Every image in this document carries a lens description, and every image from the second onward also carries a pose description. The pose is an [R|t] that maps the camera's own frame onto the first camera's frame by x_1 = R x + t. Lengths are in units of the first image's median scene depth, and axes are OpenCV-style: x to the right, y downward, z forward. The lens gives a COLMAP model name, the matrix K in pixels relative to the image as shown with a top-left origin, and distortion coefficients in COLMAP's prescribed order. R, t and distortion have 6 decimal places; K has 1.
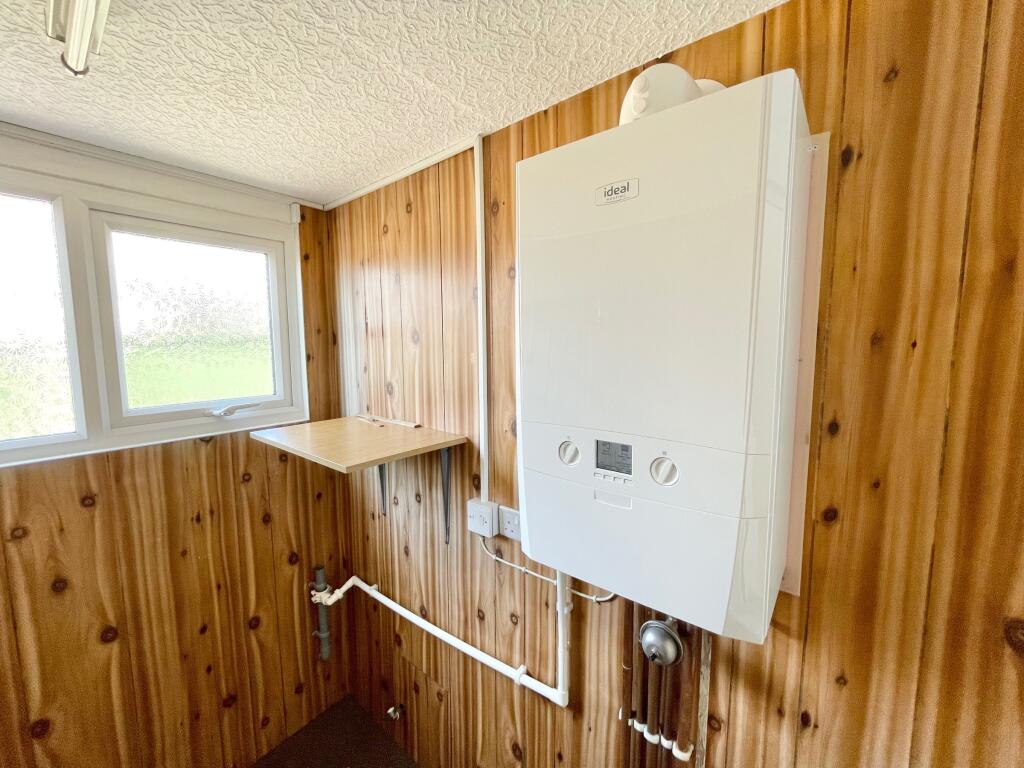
lens RADIAL K [[415.5, 0, 513.3], [0, 415.5, 383.0], [0, 0, 1]] dist [-0.005042, 0.000513]
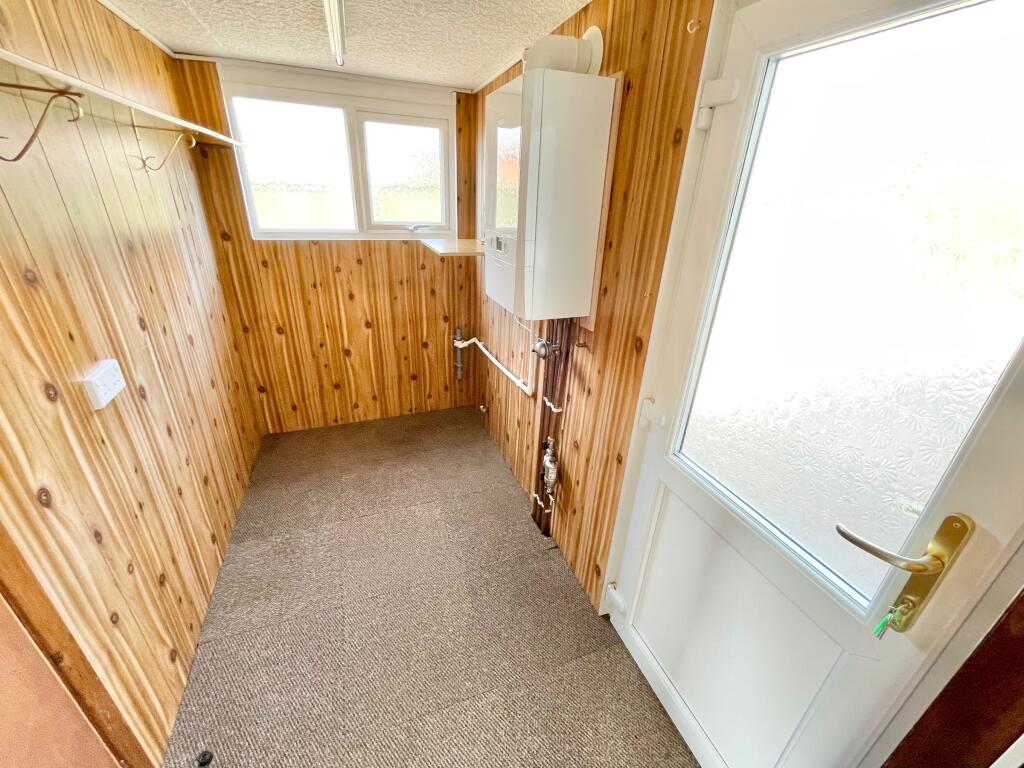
lens RADIAL K [[415.5, 0, 510.7], [0, 415.5, 383.8], [0, 0, 1]] dist [-0.005042, 0.000513]
pose [[0.859851, 0.249942, -0.445180, 0.692240], [-0.095859, 0.935499, 0.340078, 0.049798], [0.501465, -0.249742, 0.828349, -0.507154]]
